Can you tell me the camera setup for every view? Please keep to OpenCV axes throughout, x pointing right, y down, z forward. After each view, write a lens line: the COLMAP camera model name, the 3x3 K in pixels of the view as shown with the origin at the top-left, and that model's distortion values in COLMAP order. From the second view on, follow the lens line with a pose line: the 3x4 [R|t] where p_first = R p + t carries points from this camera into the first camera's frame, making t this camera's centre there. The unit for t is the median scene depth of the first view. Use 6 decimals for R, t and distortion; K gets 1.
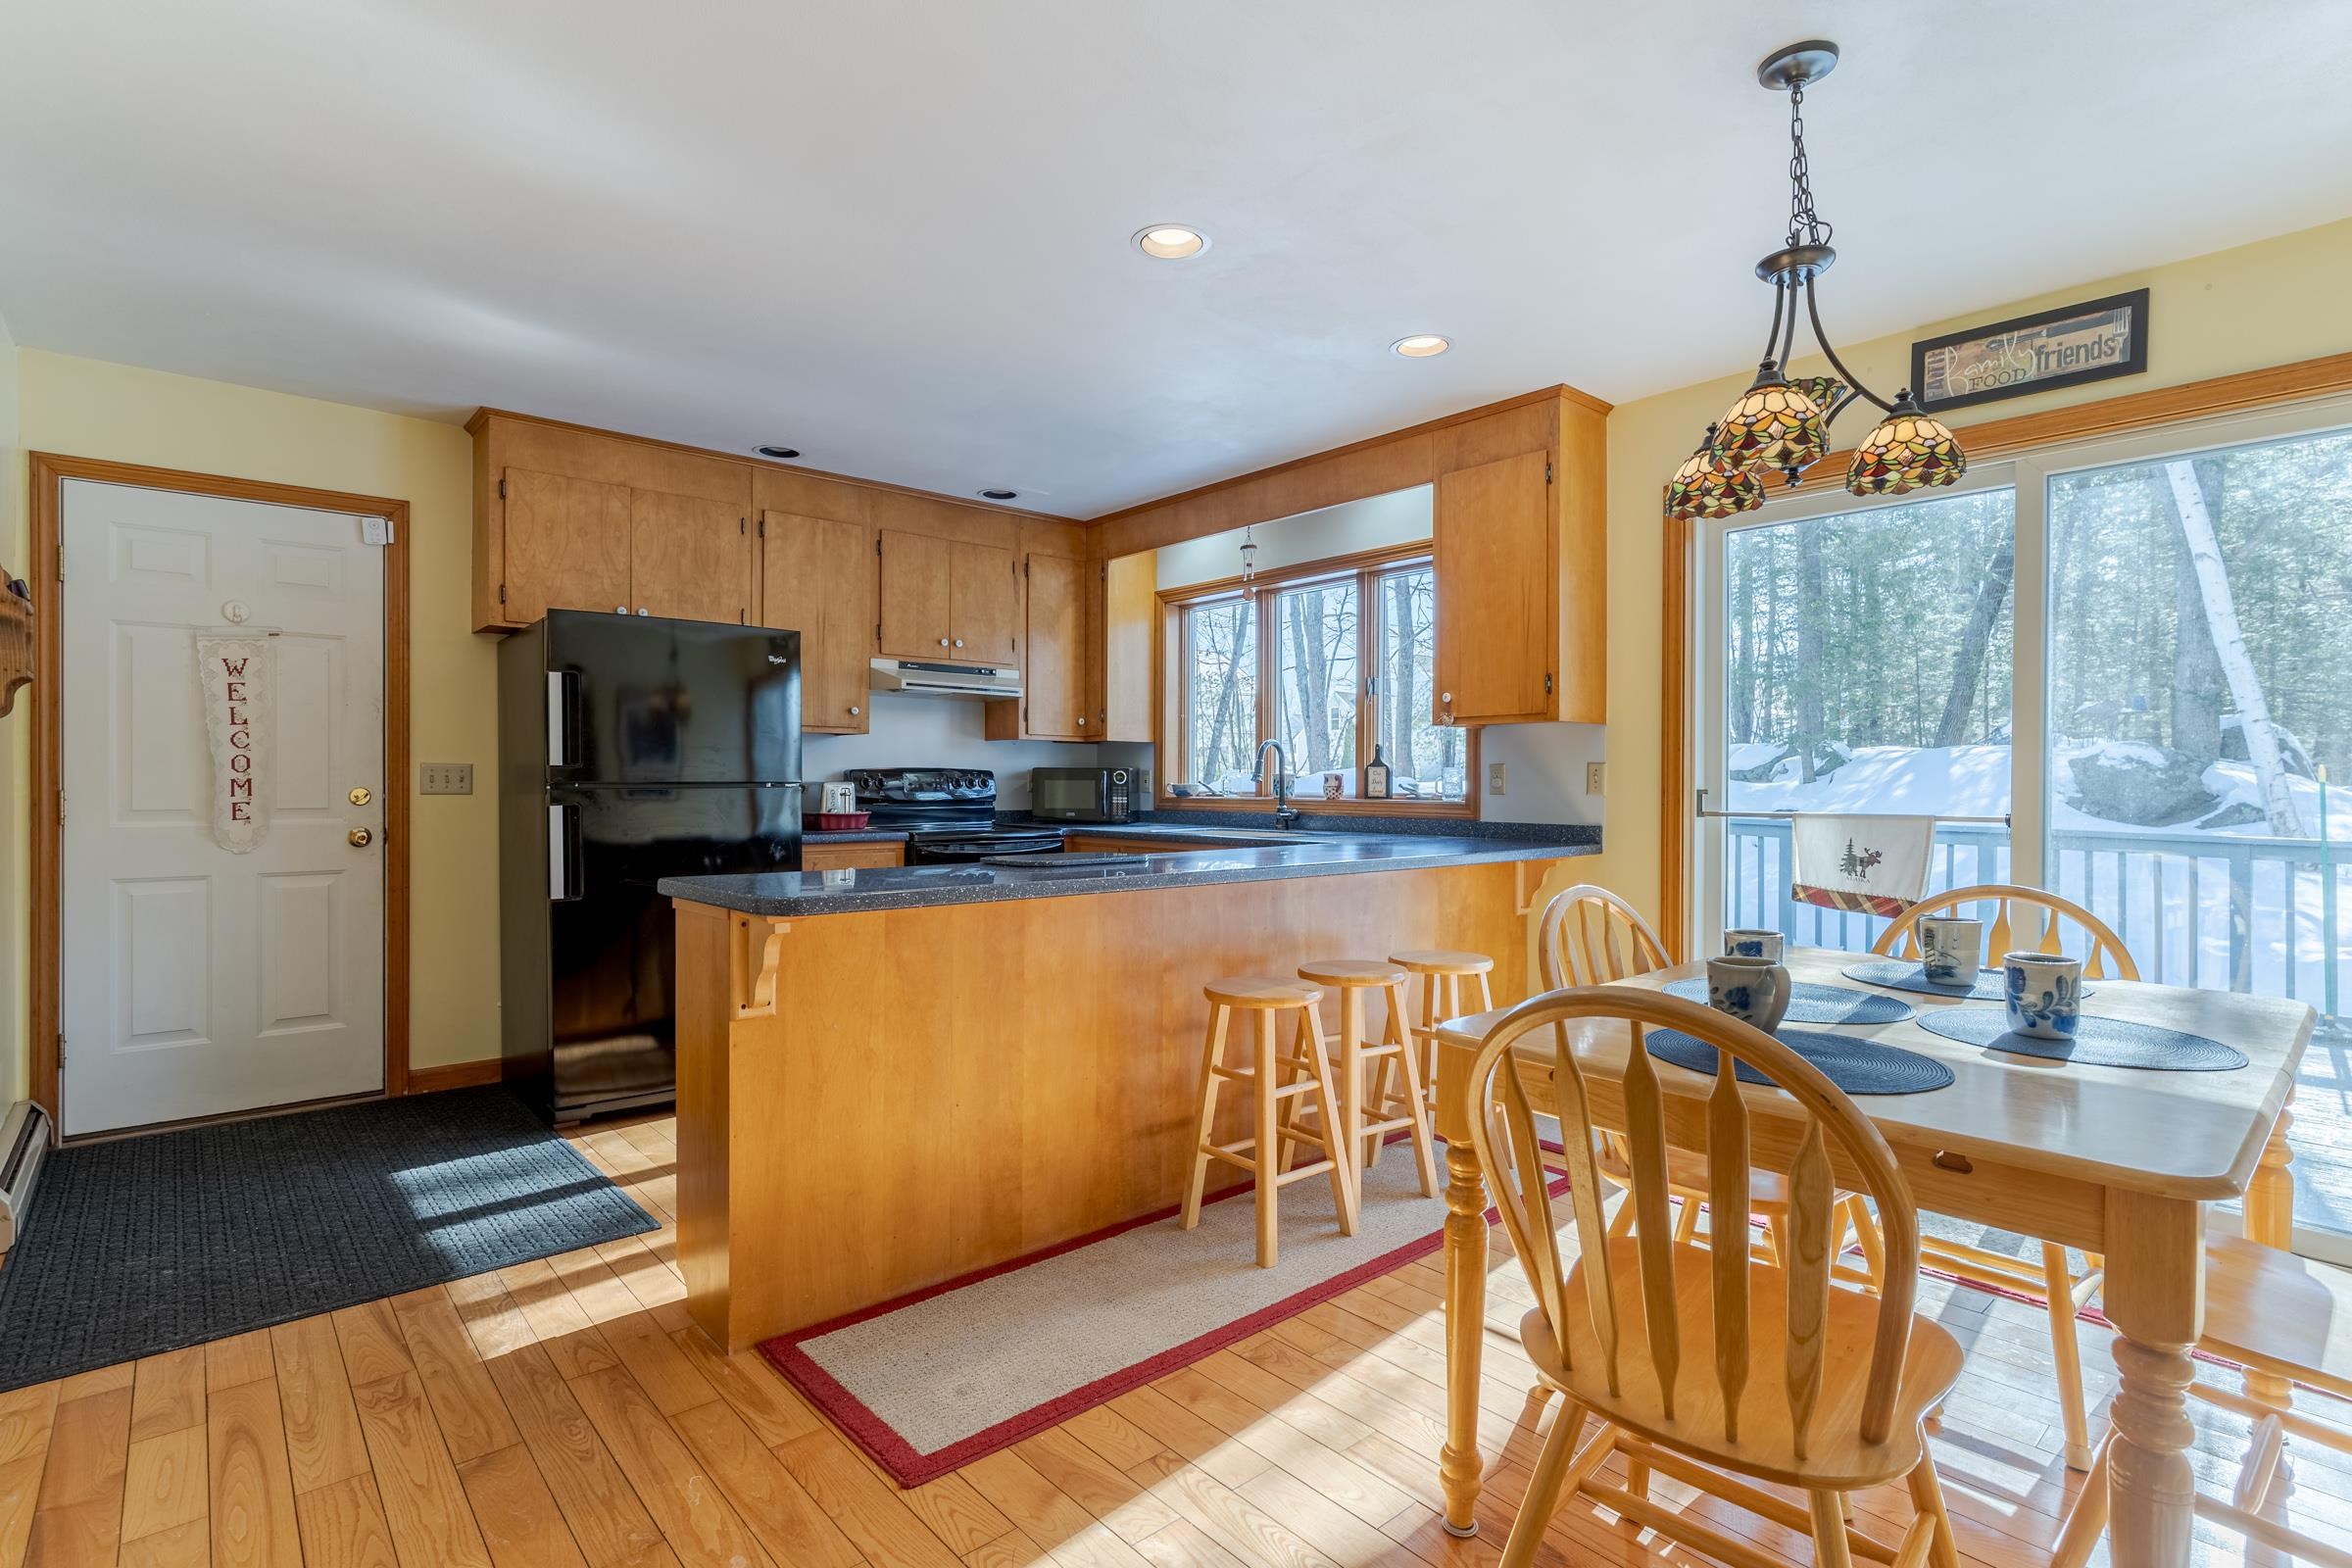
lens RADIAL K [[1123.8, 0, 1179.0], [0, 1123.8, 786.1], [0, 0, 1]] dist [-0.000639, -0.001237]
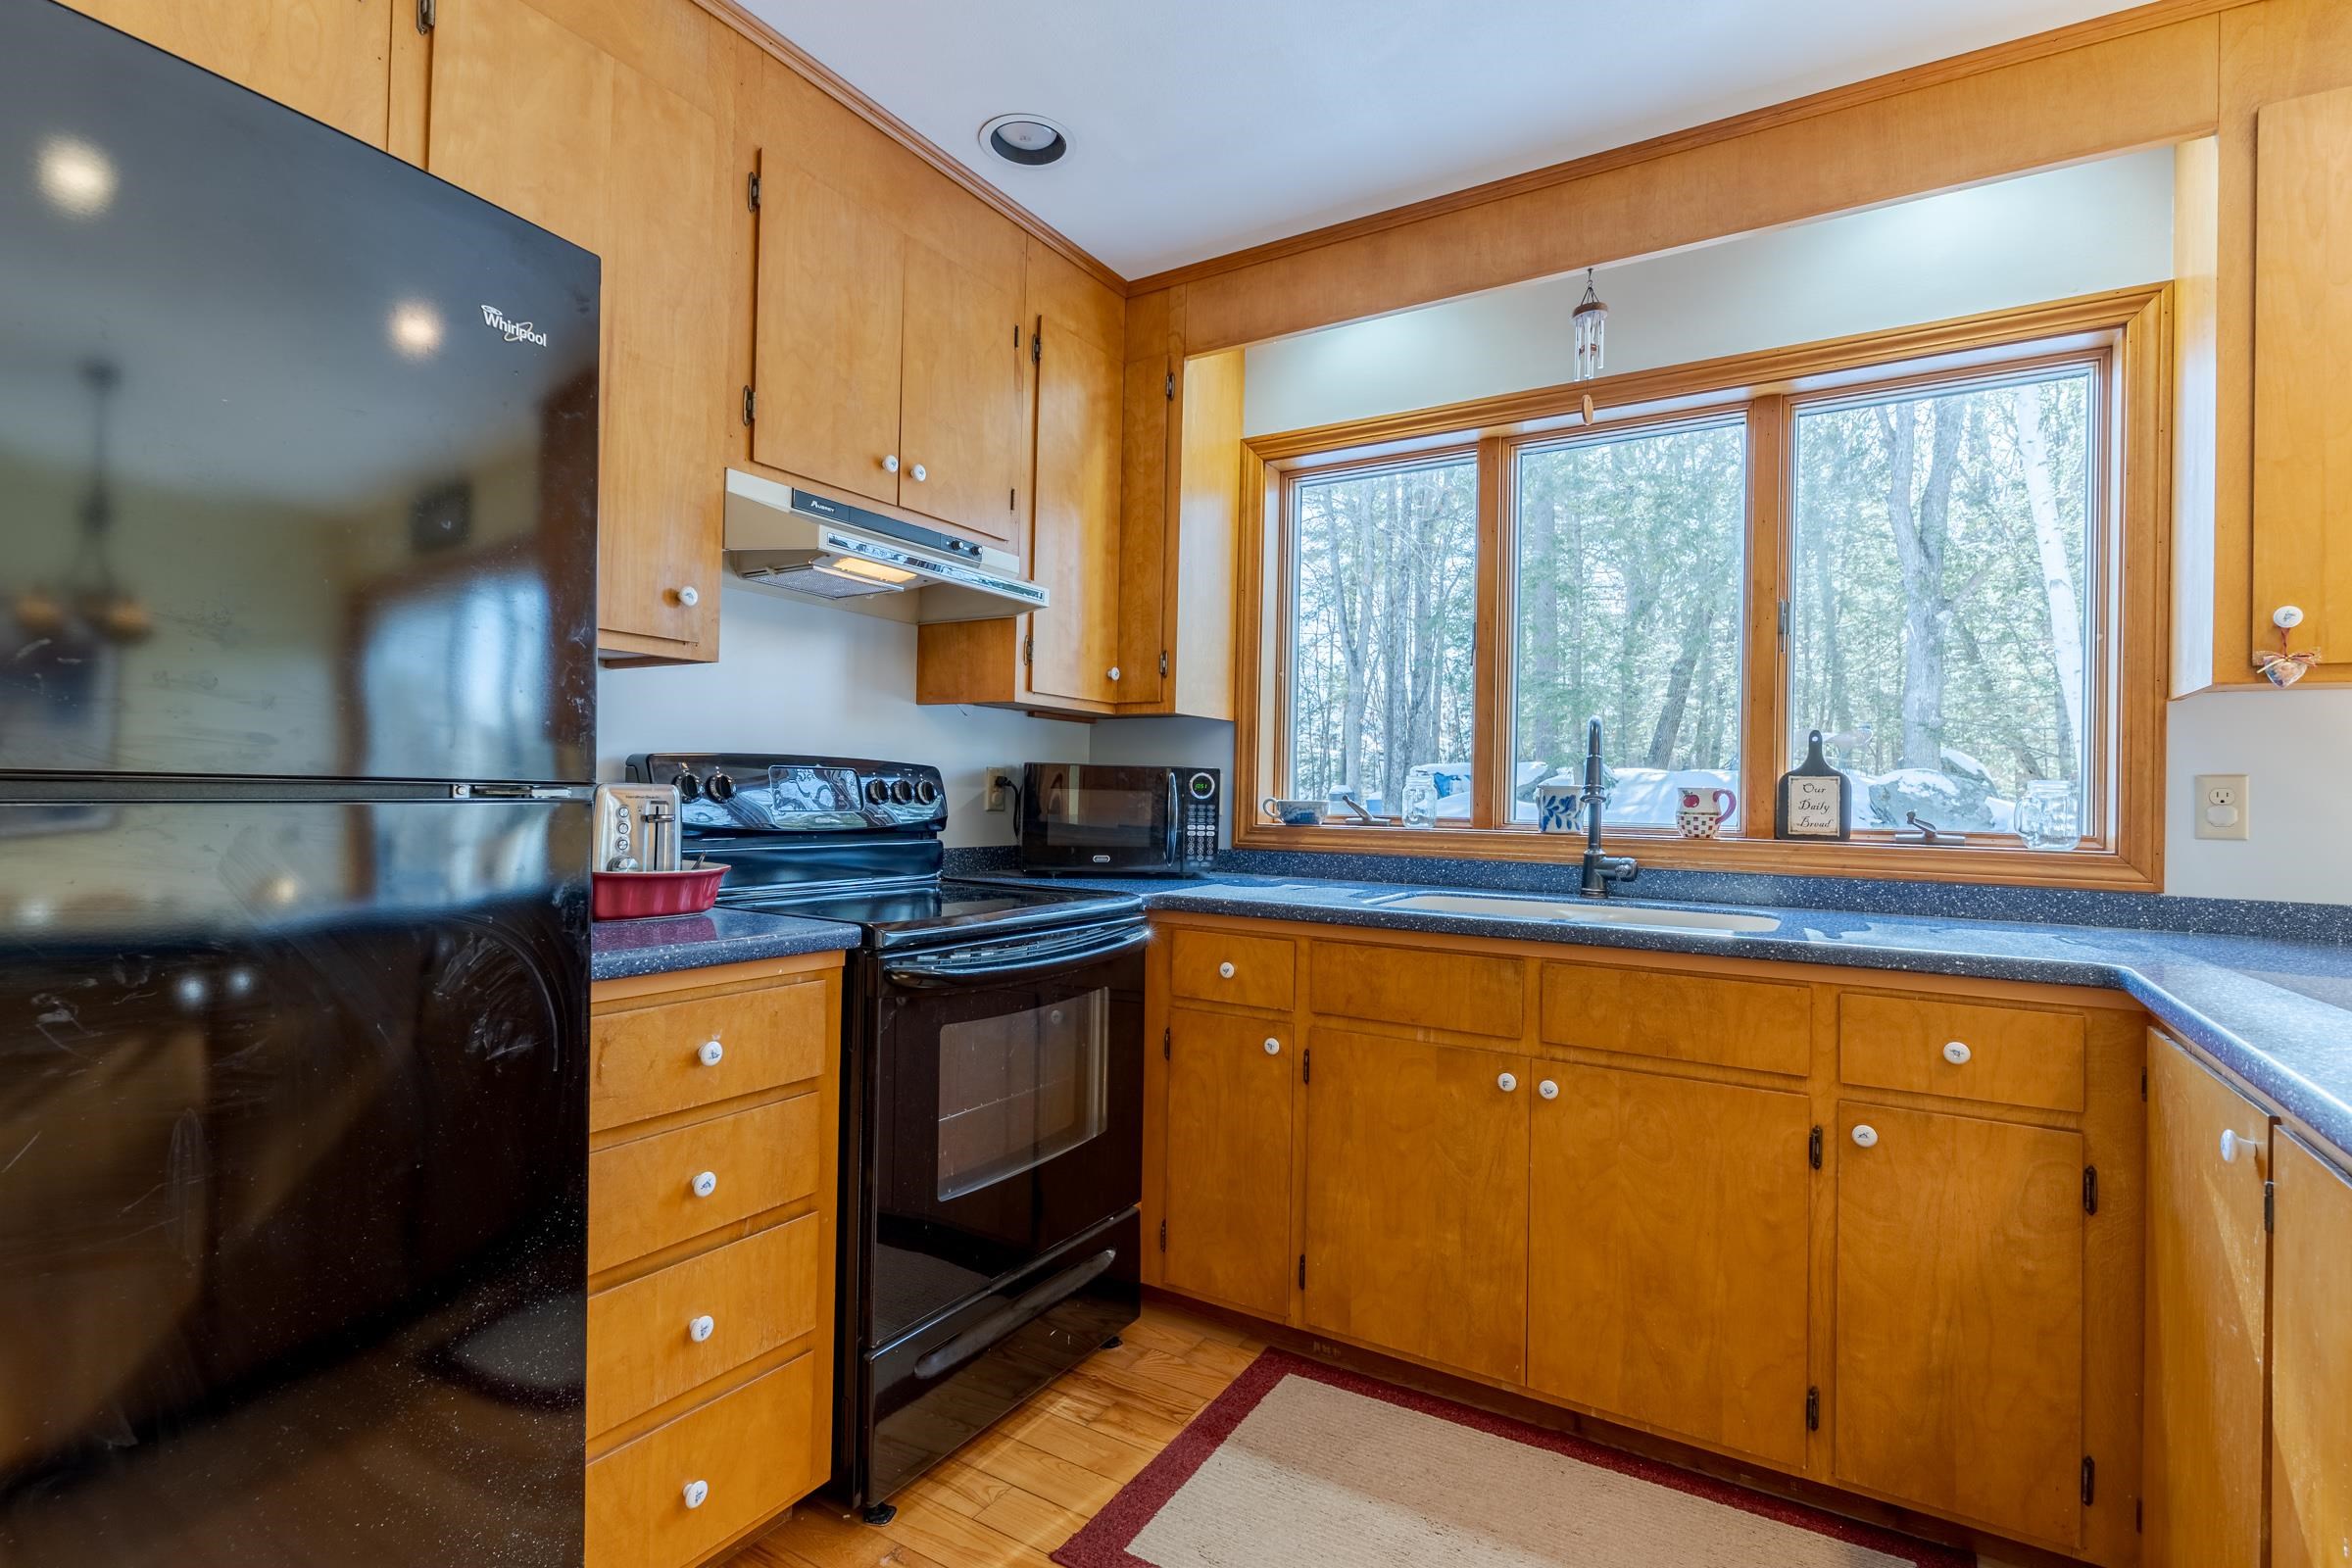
lens RADIAL K [[1119.0, 0, 1173.7], [0, 1119.0, 786.6], [0, 0, 1]] dist [-0.000137, 0.000988]
pose [[0.957124, 0.019635, 0.289012, -0.273363], [-0.017065, 0.999789, -0.011411, -0.002121], [-0.289175, 0.005990, 0.957258, 0.677296]]
